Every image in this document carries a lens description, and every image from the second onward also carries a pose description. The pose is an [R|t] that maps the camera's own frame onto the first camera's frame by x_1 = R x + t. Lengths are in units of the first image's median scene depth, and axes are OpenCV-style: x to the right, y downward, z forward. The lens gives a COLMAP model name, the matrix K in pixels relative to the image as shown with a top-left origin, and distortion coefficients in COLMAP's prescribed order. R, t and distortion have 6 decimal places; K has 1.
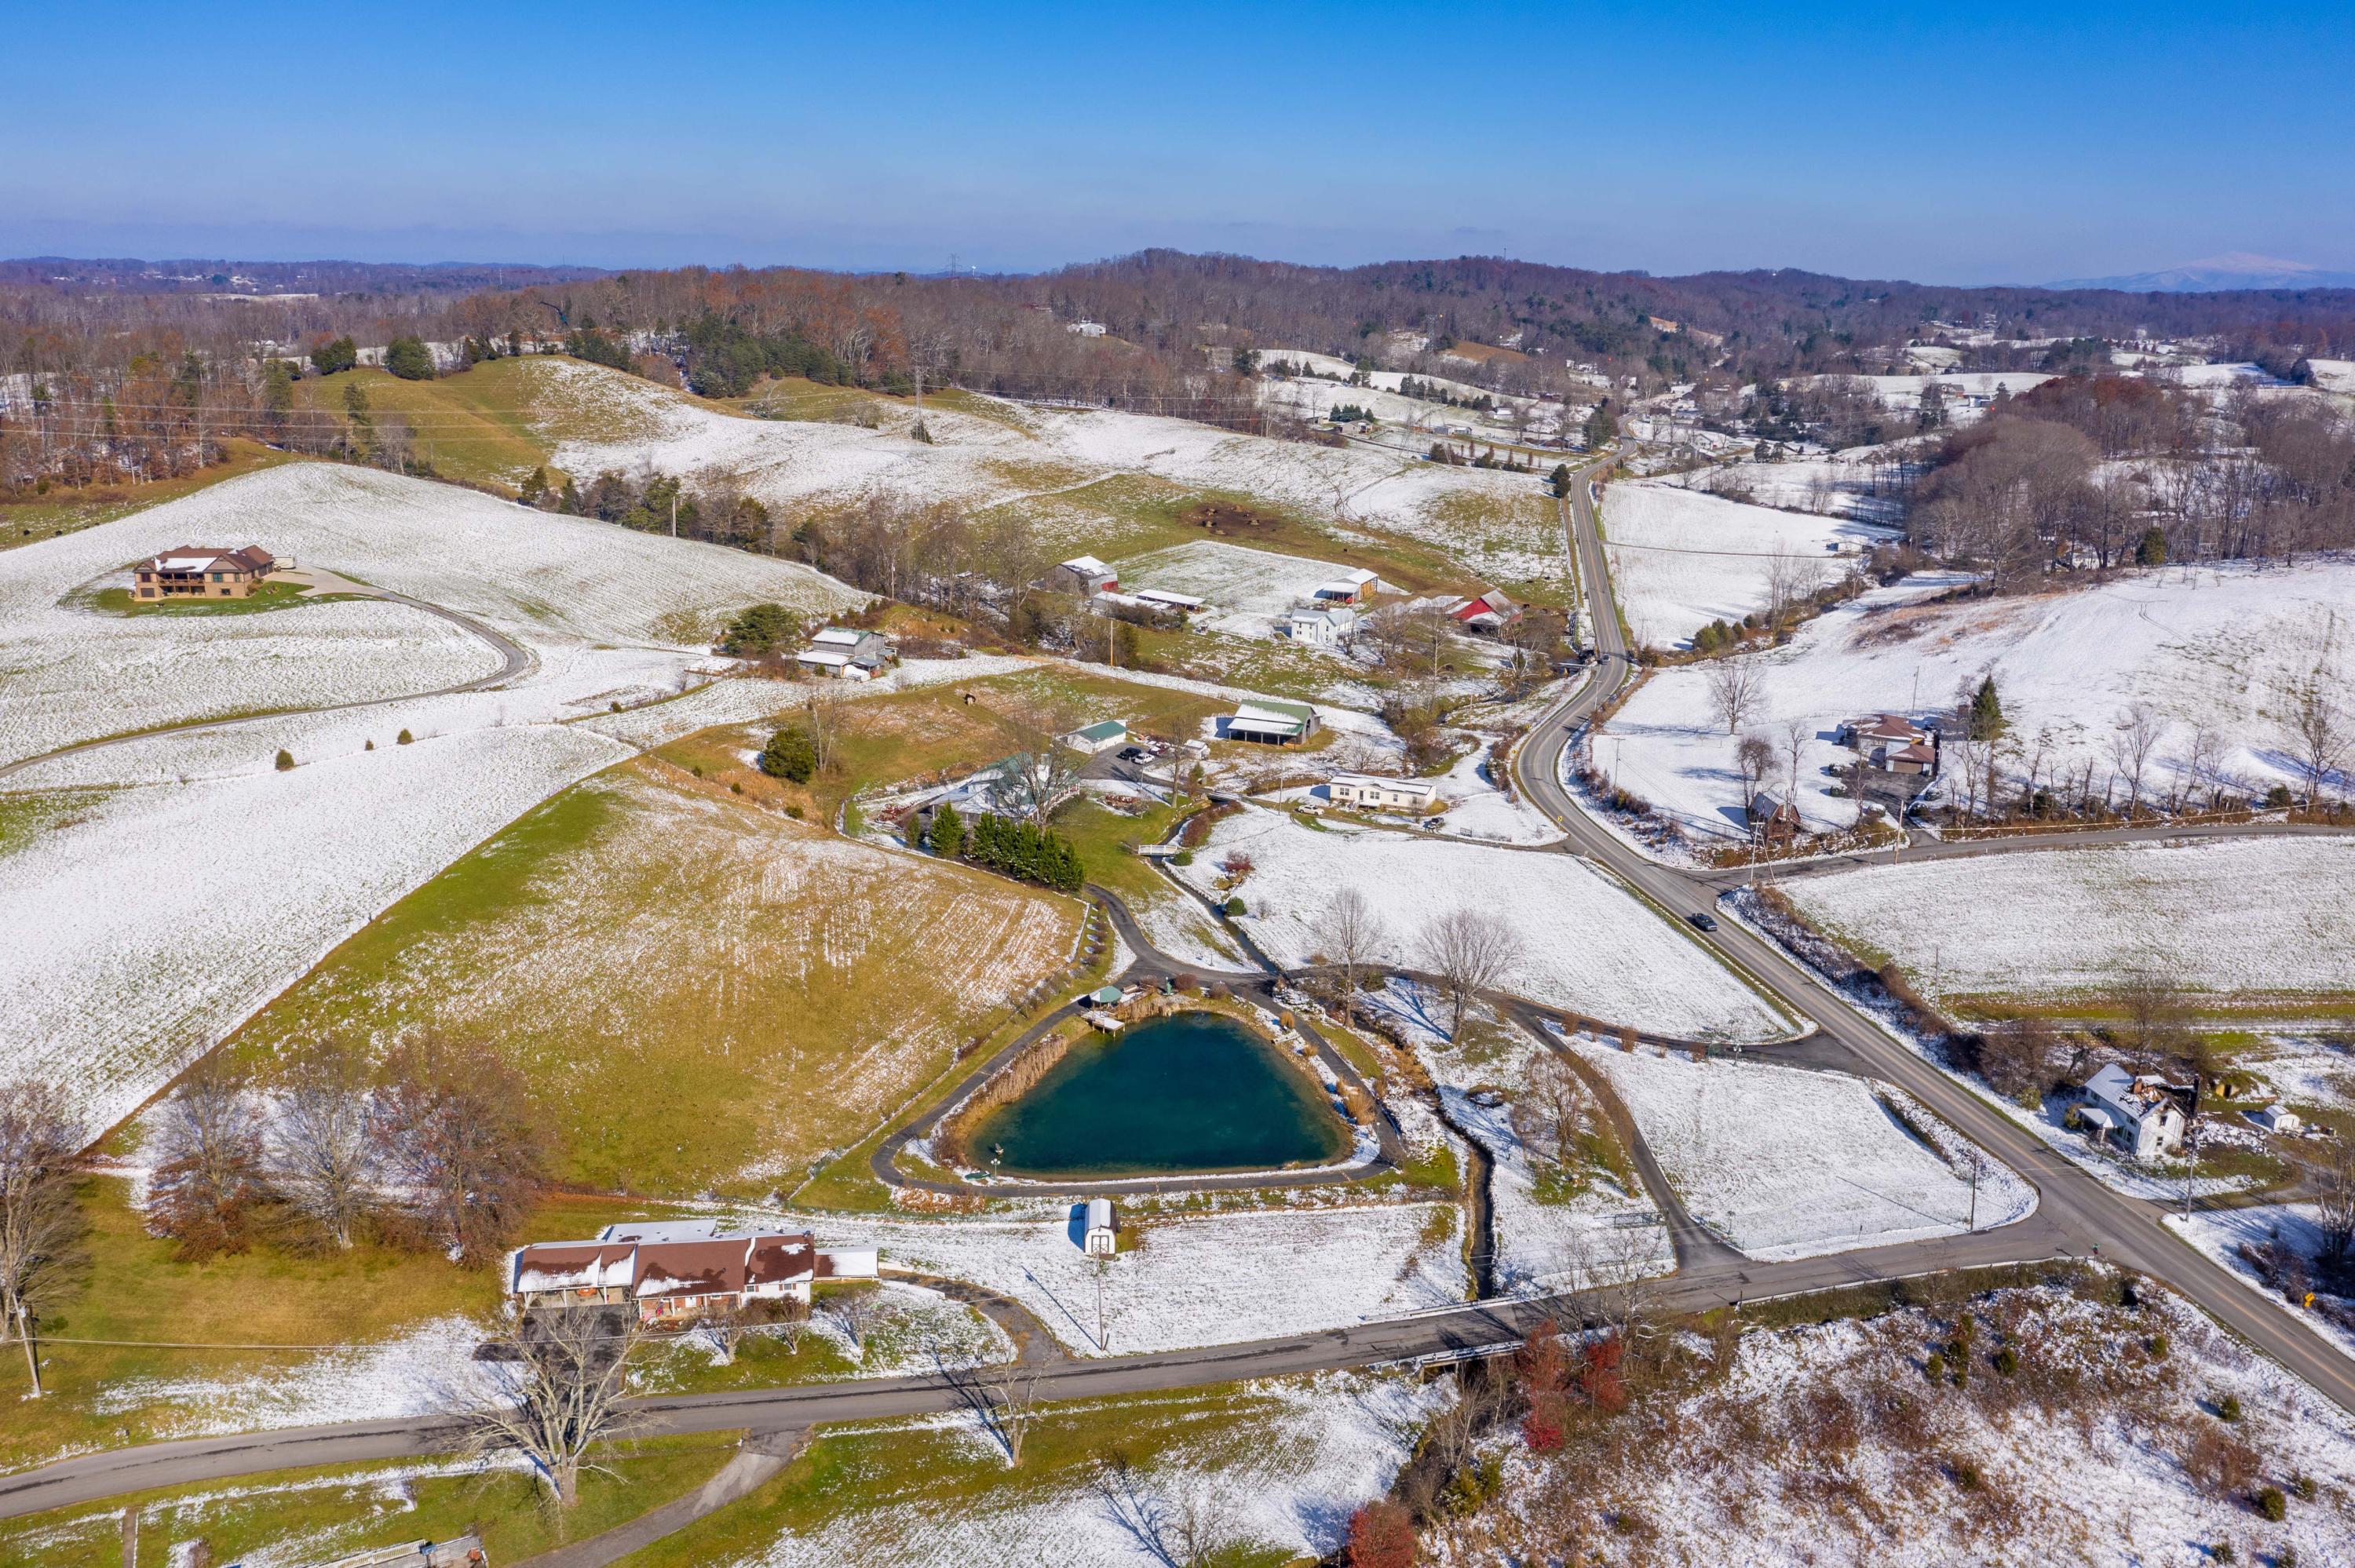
lens RADIAL K [[1883.9, 0, 1176.9], [0, 1883.9, 785.9], [0, 0, 1]] dist [-0.041225, 0.002860]
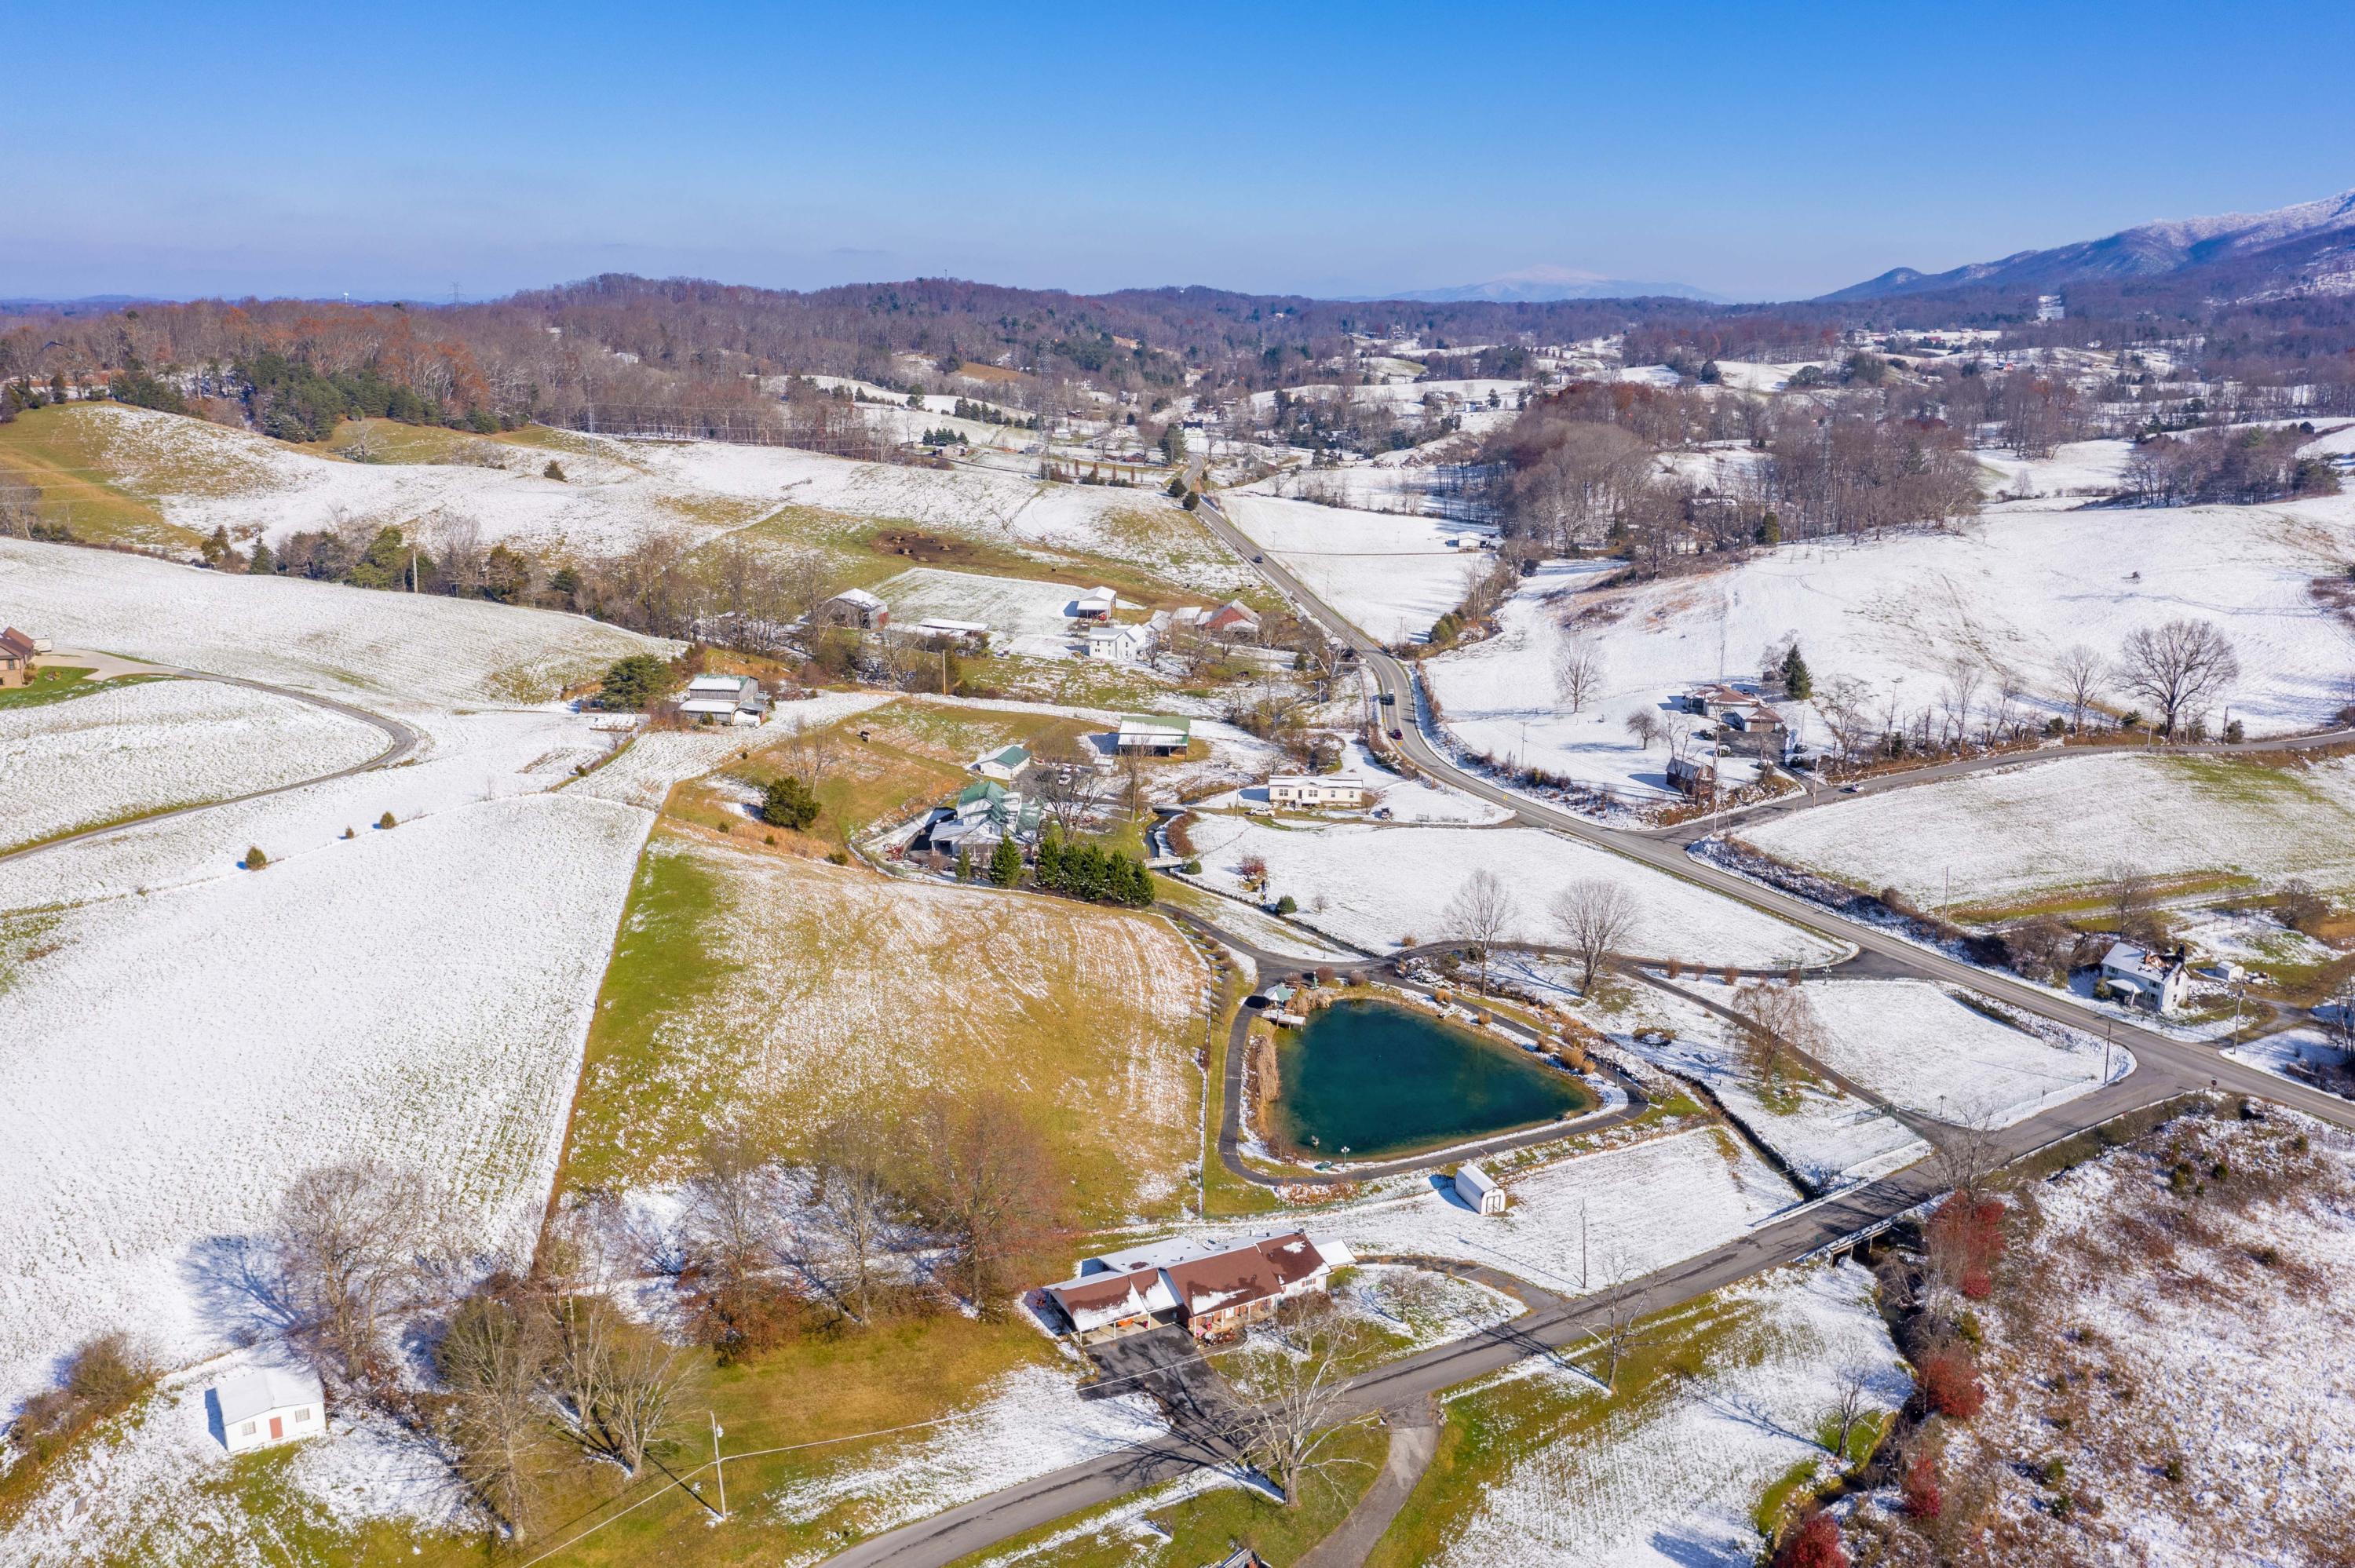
lens RADIAL K [[1883.9, 0, 1173.4], [0, 1883.9, 782.9], [0, 0, 1]] dist [-0.041225, 0.002860]
pose [[0.946193, -0.086909, 0.311715, -0.331657], [0.090250, 0.995912, 0.003721, -0.013239], [-0.310764, 0.024611, 0.950168, 0.007498]]
